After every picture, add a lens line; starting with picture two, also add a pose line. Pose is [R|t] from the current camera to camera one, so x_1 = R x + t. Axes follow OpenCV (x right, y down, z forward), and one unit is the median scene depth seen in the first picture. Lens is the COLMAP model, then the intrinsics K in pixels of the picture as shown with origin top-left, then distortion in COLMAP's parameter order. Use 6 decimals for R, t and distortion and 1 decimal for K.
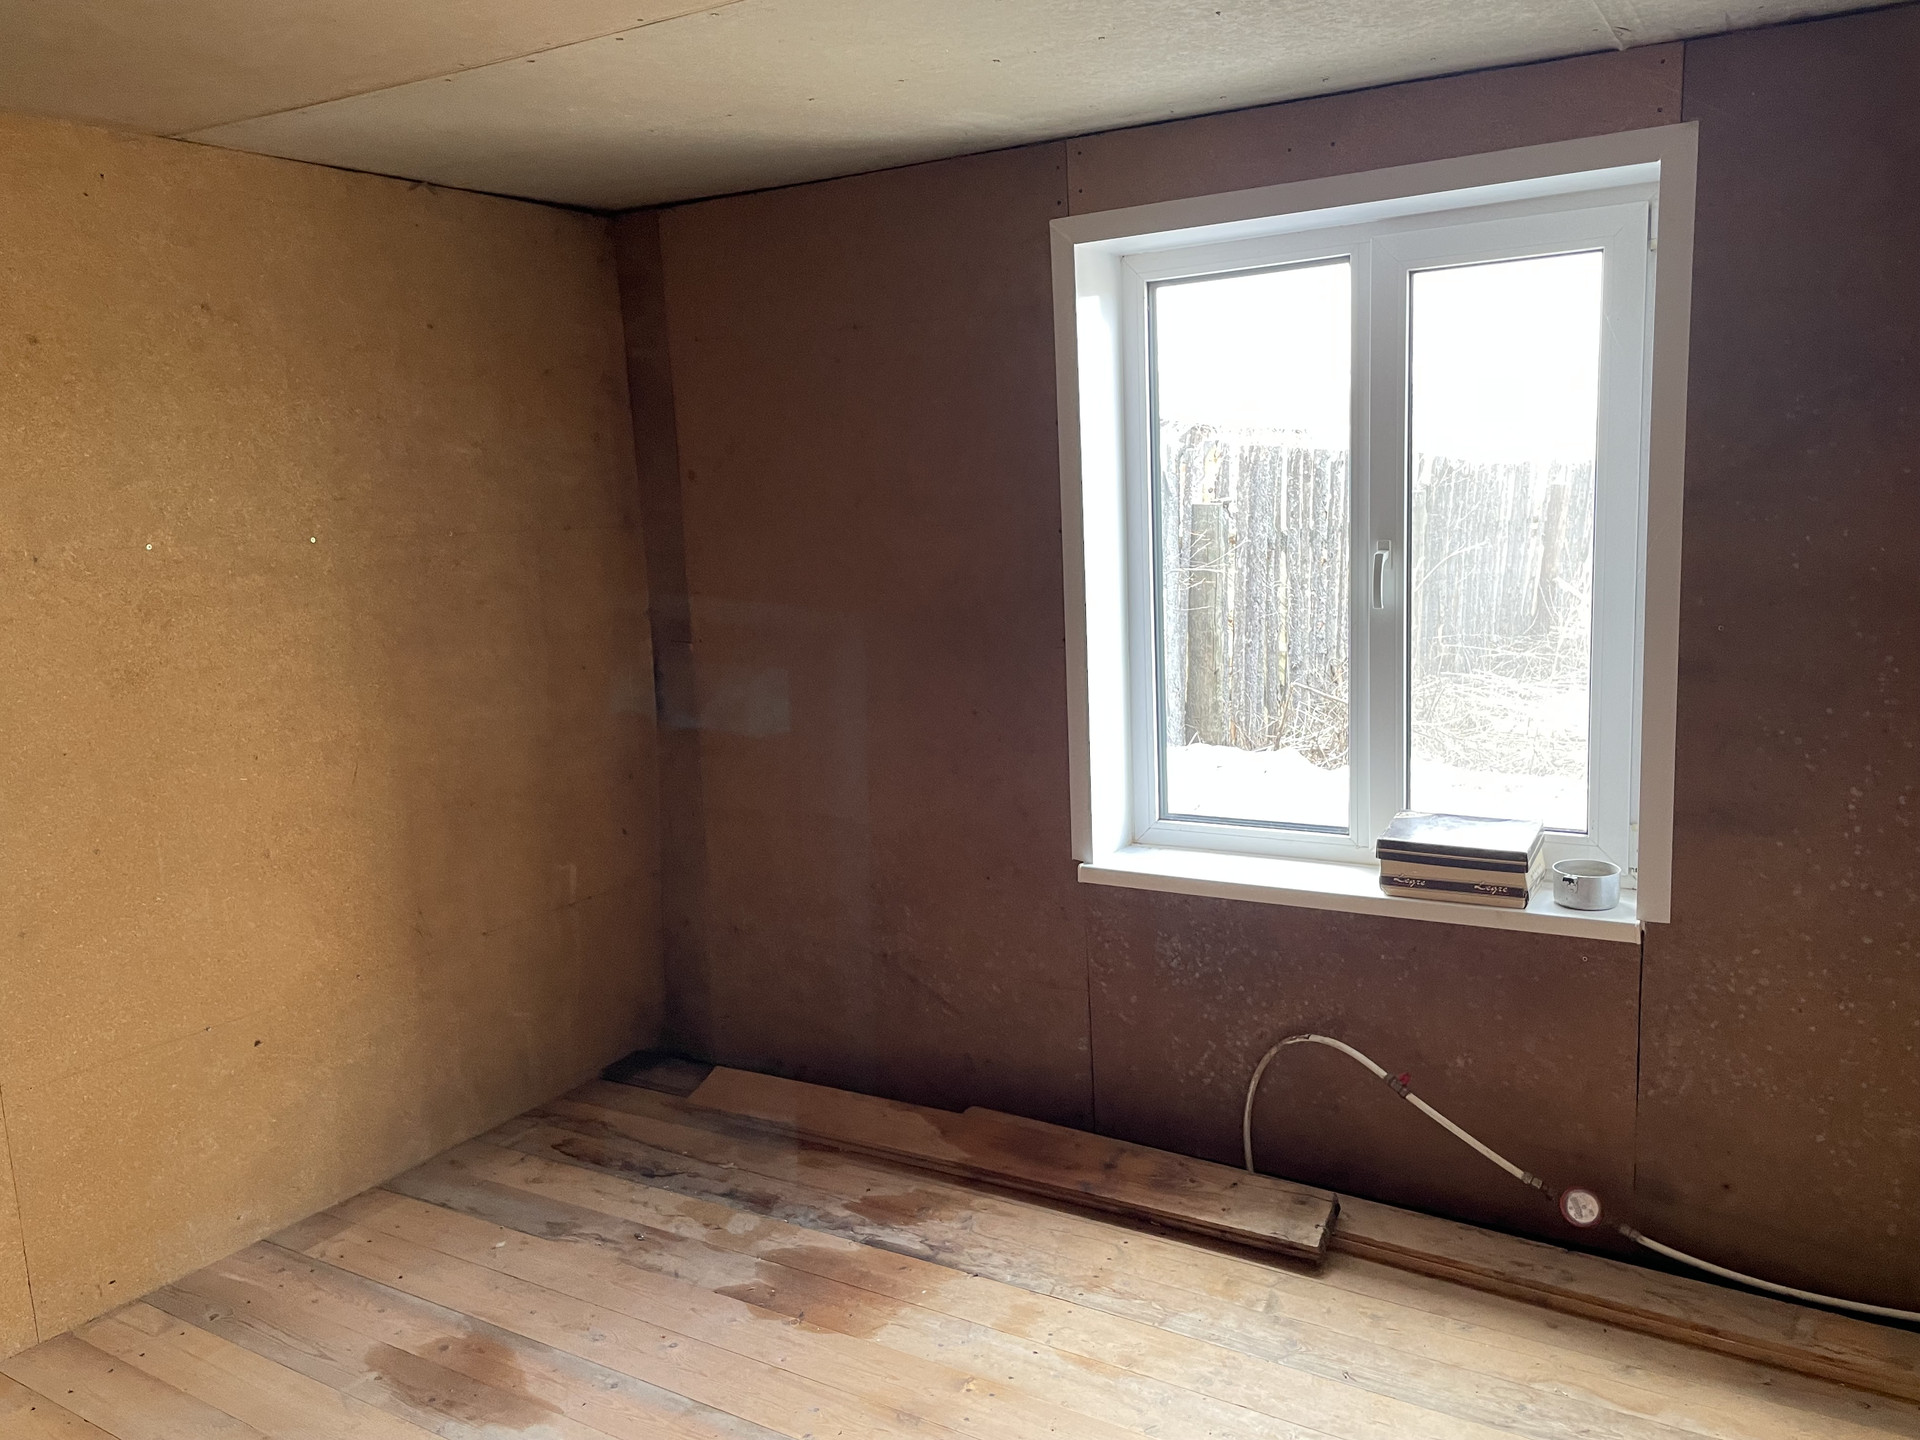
lens RADIAL K [[1449.6, 0, 962.0], [0, 1449.6, 720.4], [0, 0, 1]] dist [0.075515, -0.107540]
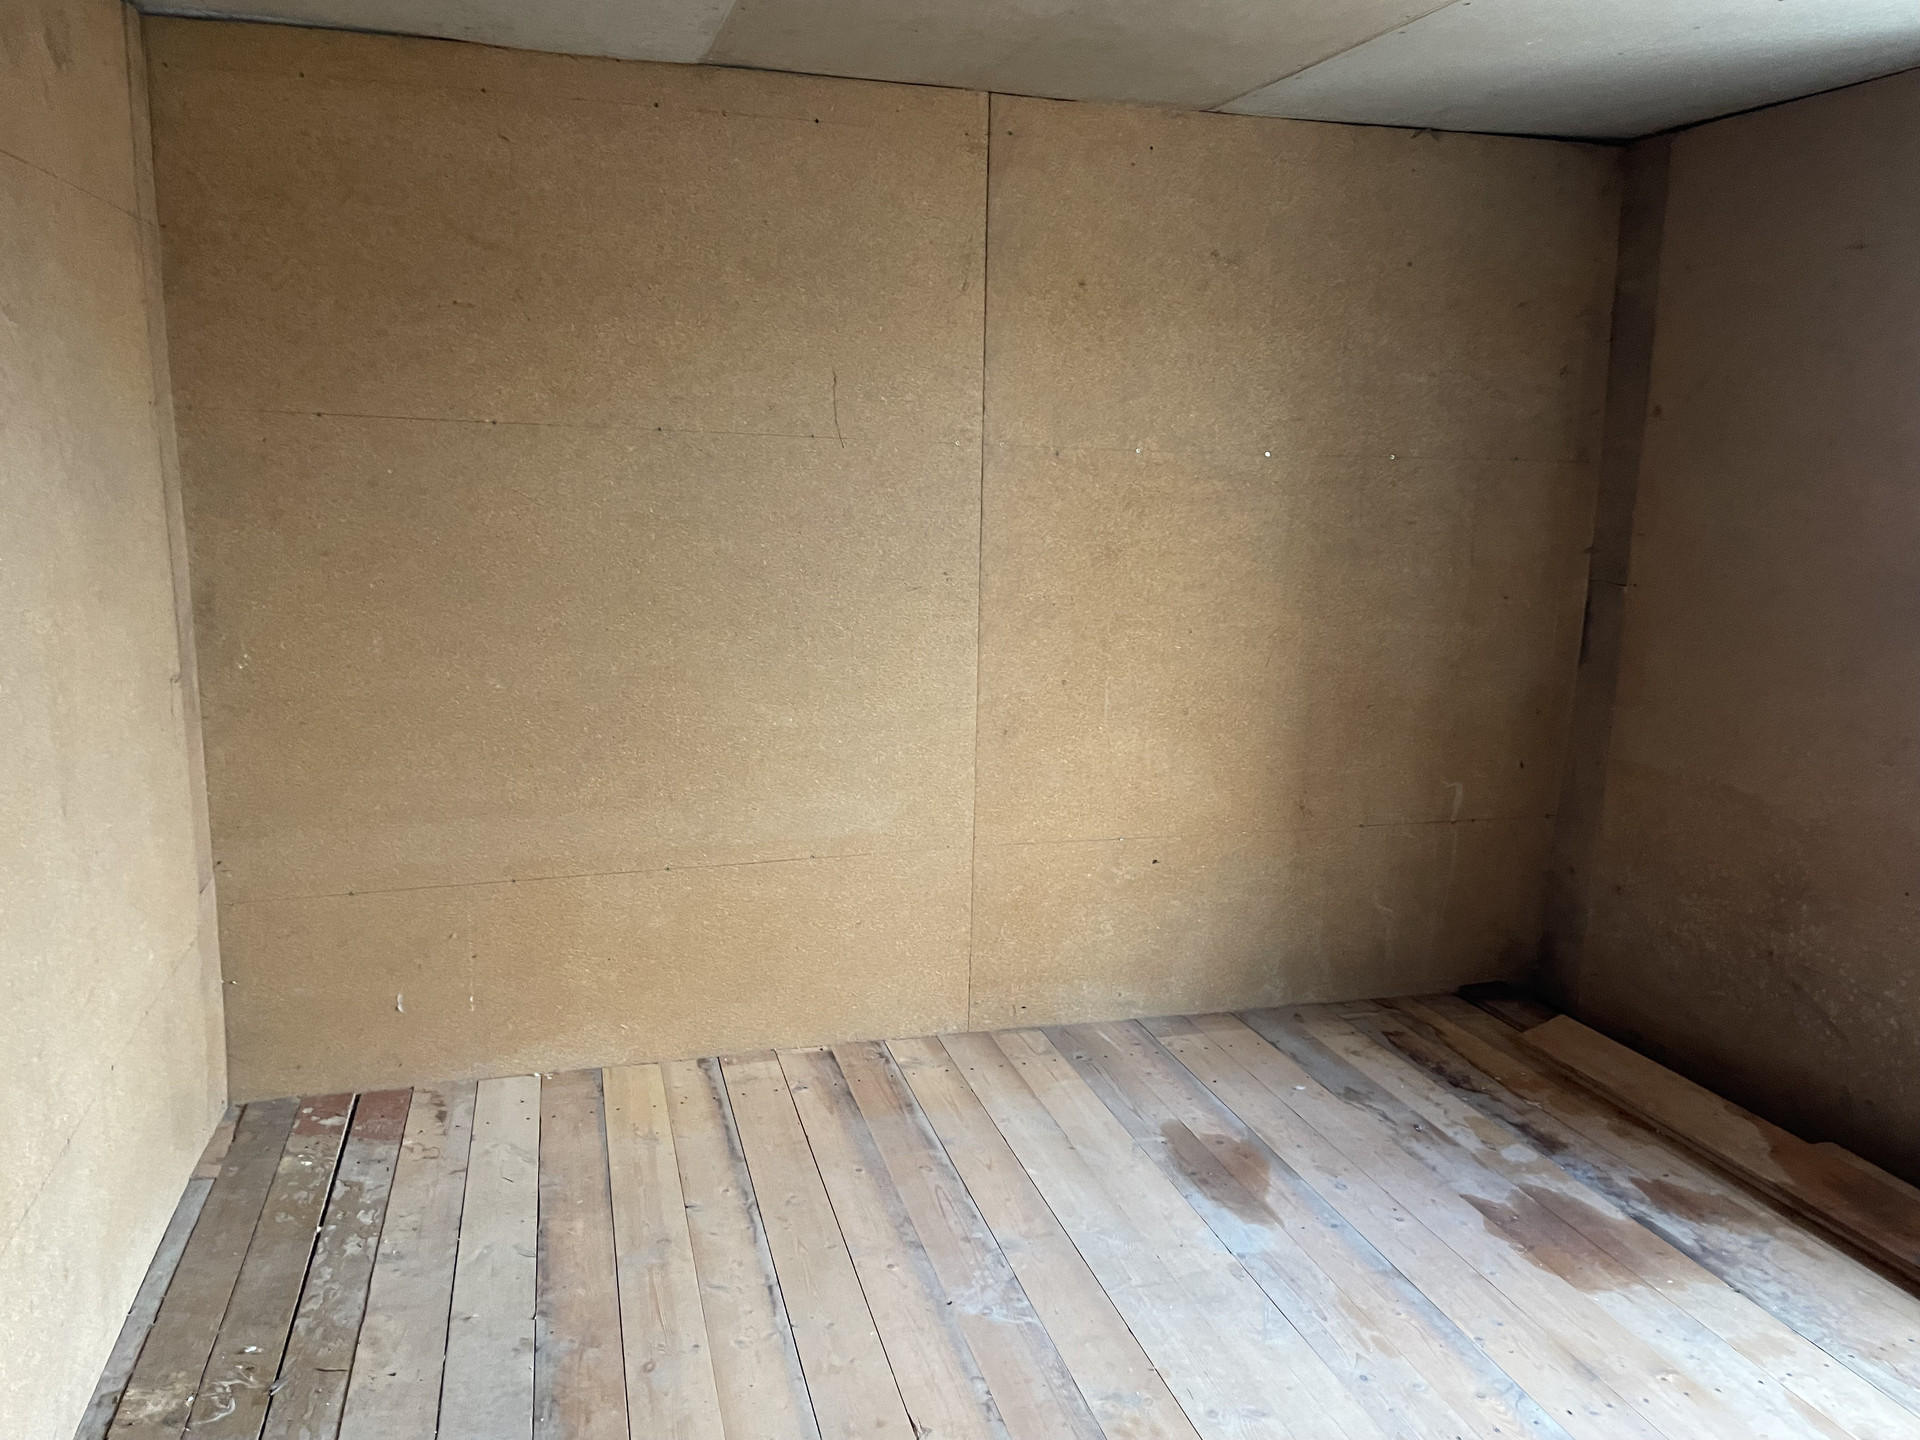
lens RADIAL K [[1449.6, 0, 965.2], [0, 1449.6, 728.0], [0, 0, 1]] dist [0.075515, -0.107540]
pose [[0.730808, 0.177996, -0.658967, 0.186435], [-0.156415, 0.983383, 0.092157, 0.022227], [0.664420, 0.035723, 0.746505, -0.018500]]
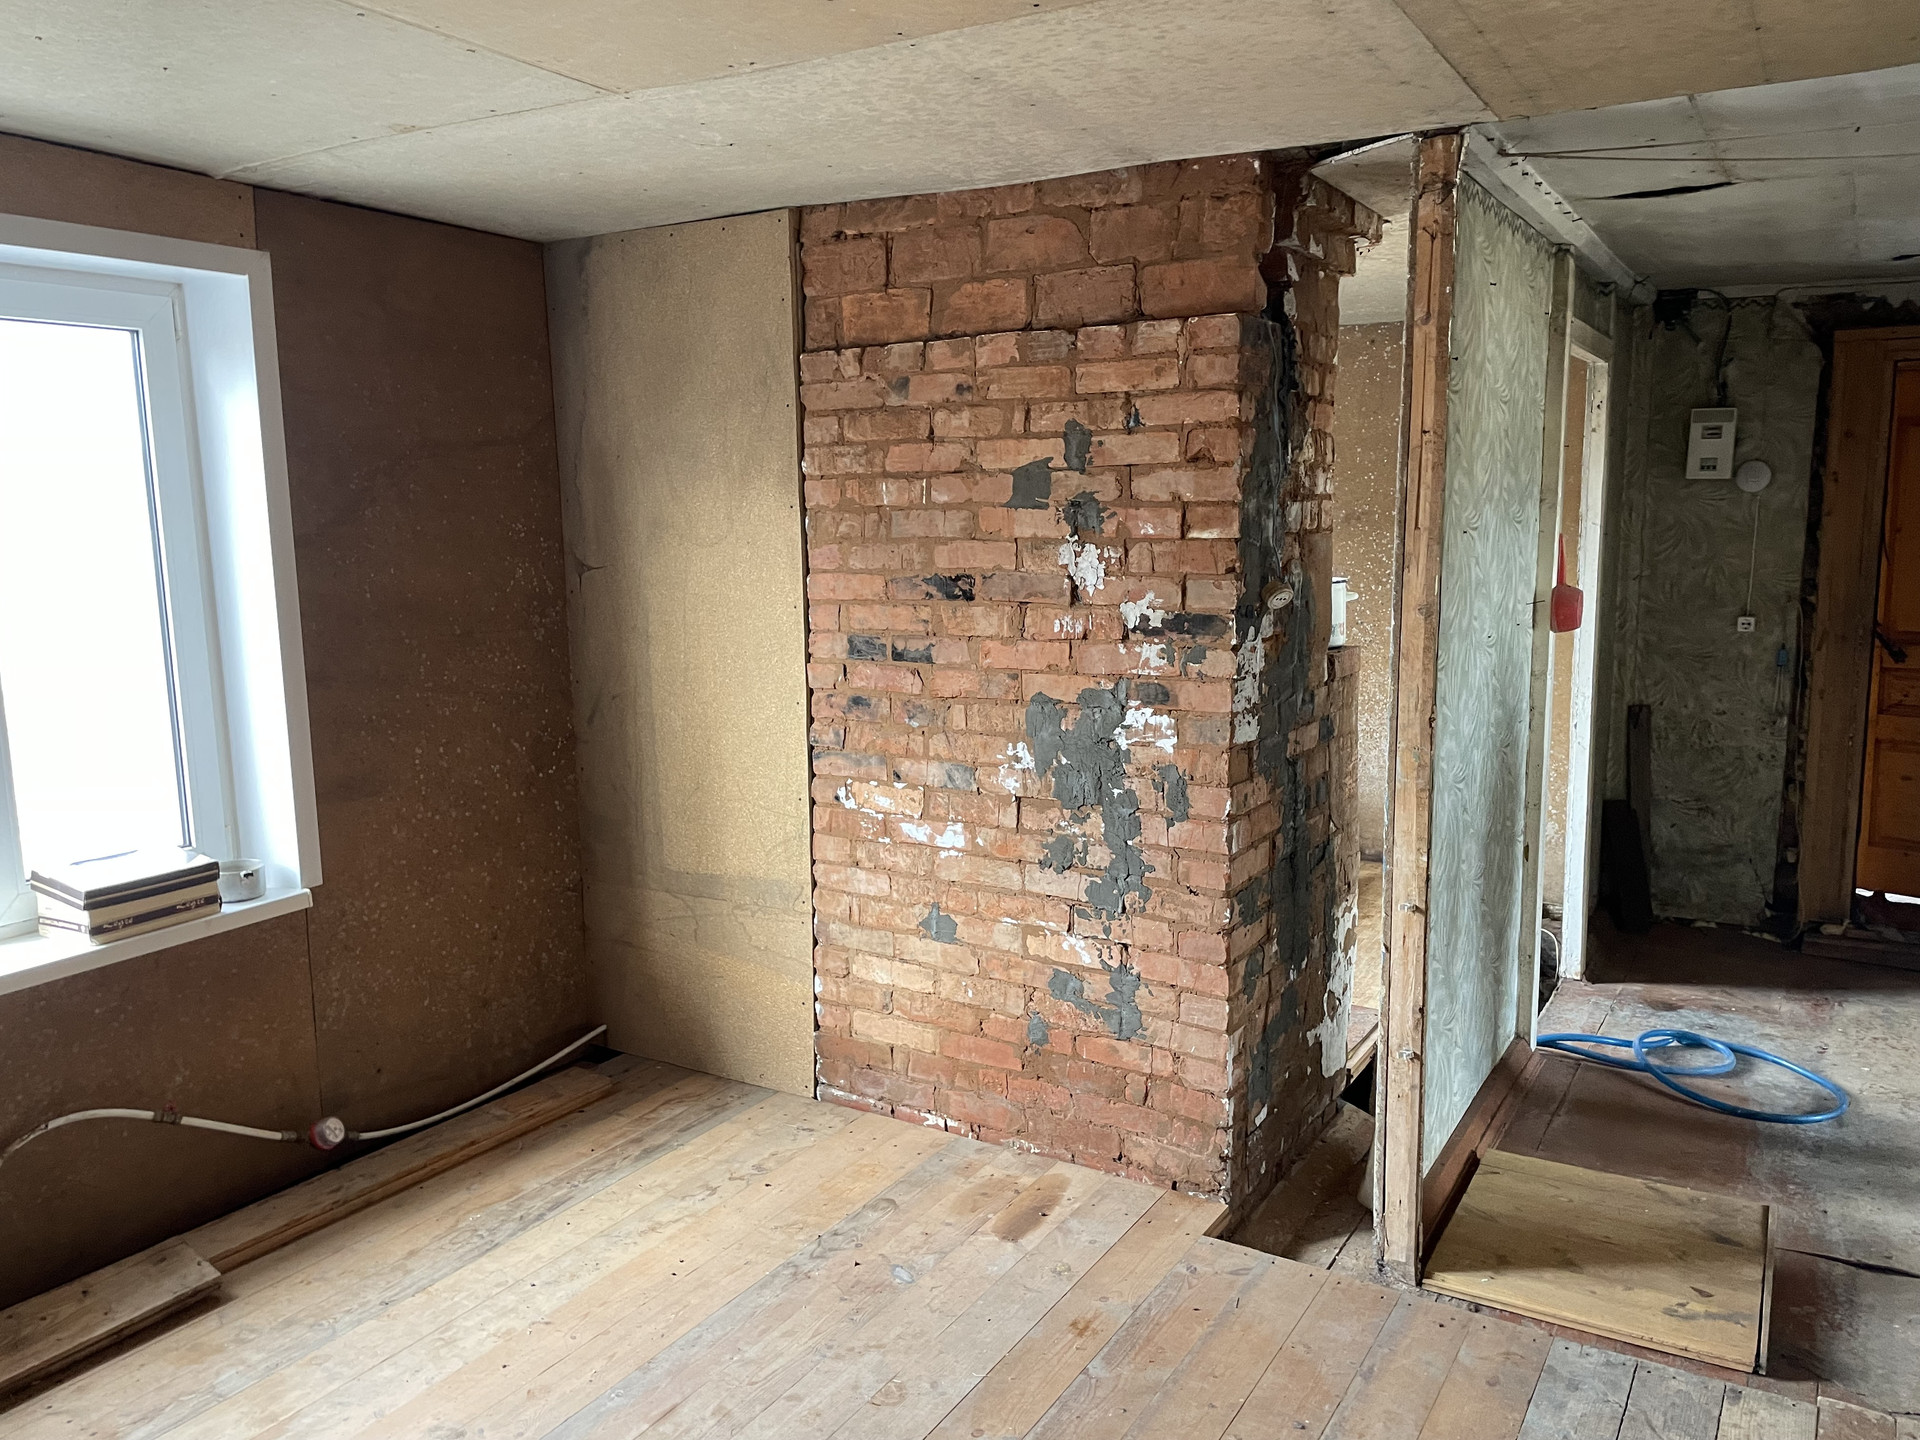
lens RADIAL K [[1449.6, 0, 965.9], [0, 1449.6, 719.0], [0, 0, 1]] dist [0.075515, -0.107540]
pose [[-0.019093, -0.102797, 0.994519, -0.725695], [0.175294, 0.978949, 0.104553, -0.032648], [-0.984331, 0.176329, -0.000672, 0.415934]]
